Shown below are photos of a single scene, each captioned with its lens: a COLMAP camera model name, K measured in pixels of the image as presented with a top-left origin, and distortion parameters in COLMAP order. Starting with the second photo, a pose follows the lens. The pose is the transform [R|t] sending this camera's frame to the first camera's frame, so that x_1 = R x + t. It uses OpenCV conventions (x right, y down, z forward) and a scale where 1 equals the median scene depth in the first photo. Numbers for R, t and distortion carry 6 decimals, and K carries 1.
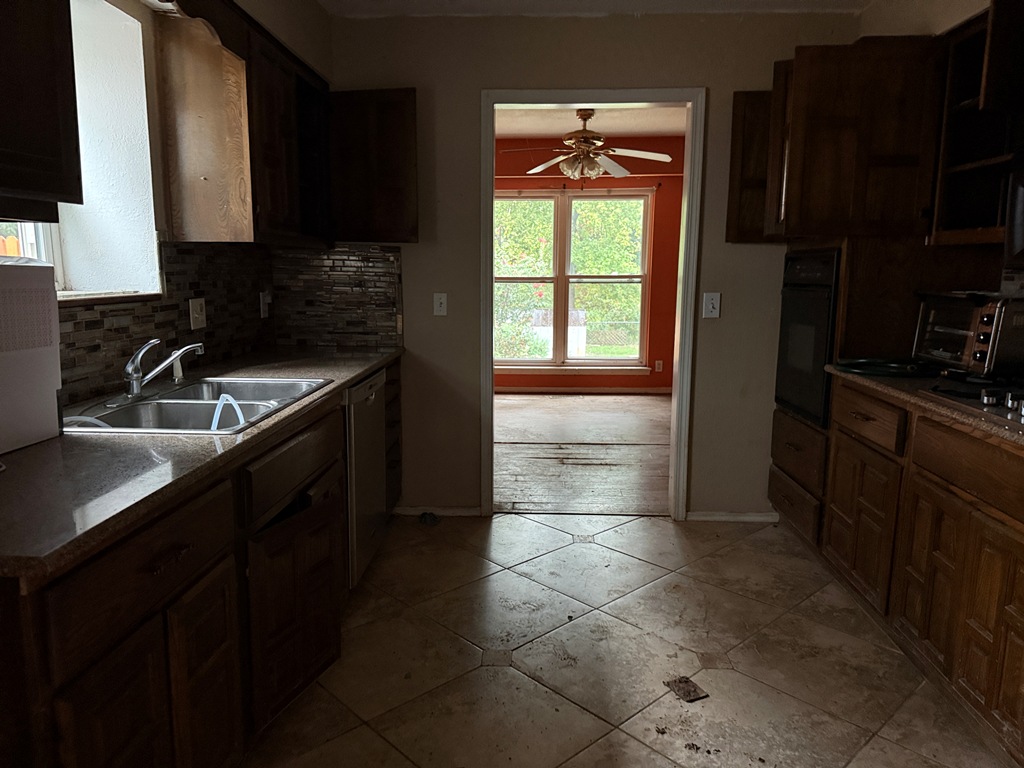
lens RADIAL K [[721.6, 0, 512.0], [0, 721.6, 384.0], [0, 0, 1]] dist [0.002517, -0.003701]
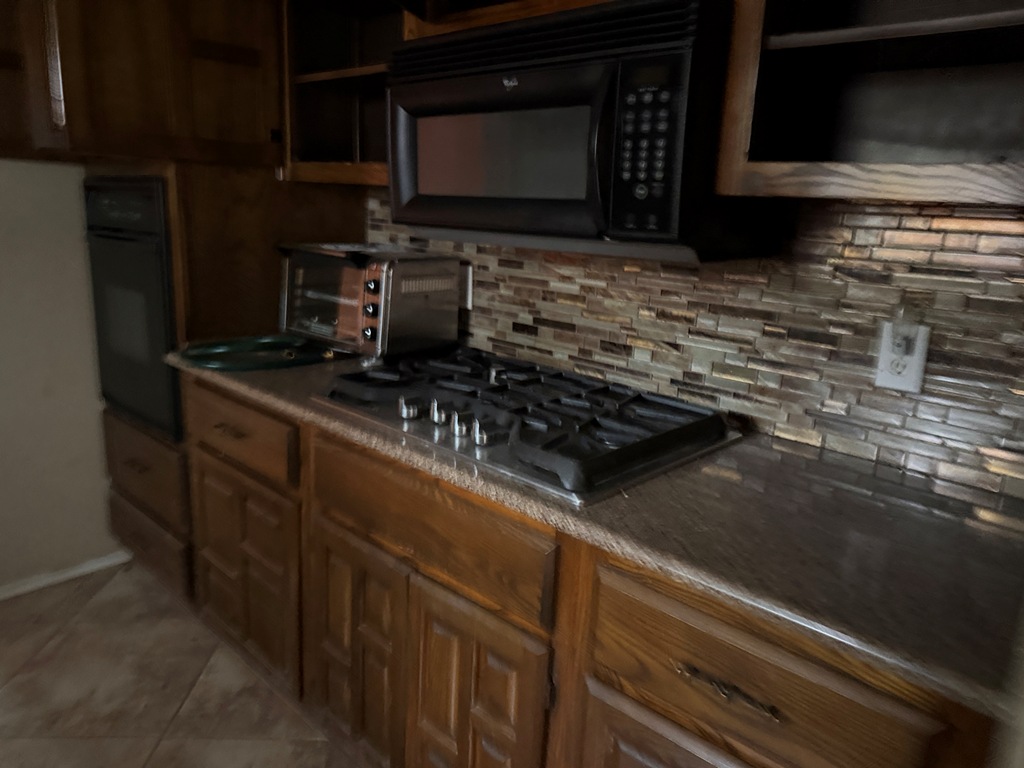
lens RADIAL K [[711.3, 0, 519.7], [0, 711.3, 379.1], [0, 0, 1]] dist [0.055151, -0.082392]
pose [[0.646478, -0.150884, 0.747864, 0.151352], [0.079711, 0.988242, 0.130477, -0.067779], [-0.758757, -0.024737, 0.650903, 0.332421]]
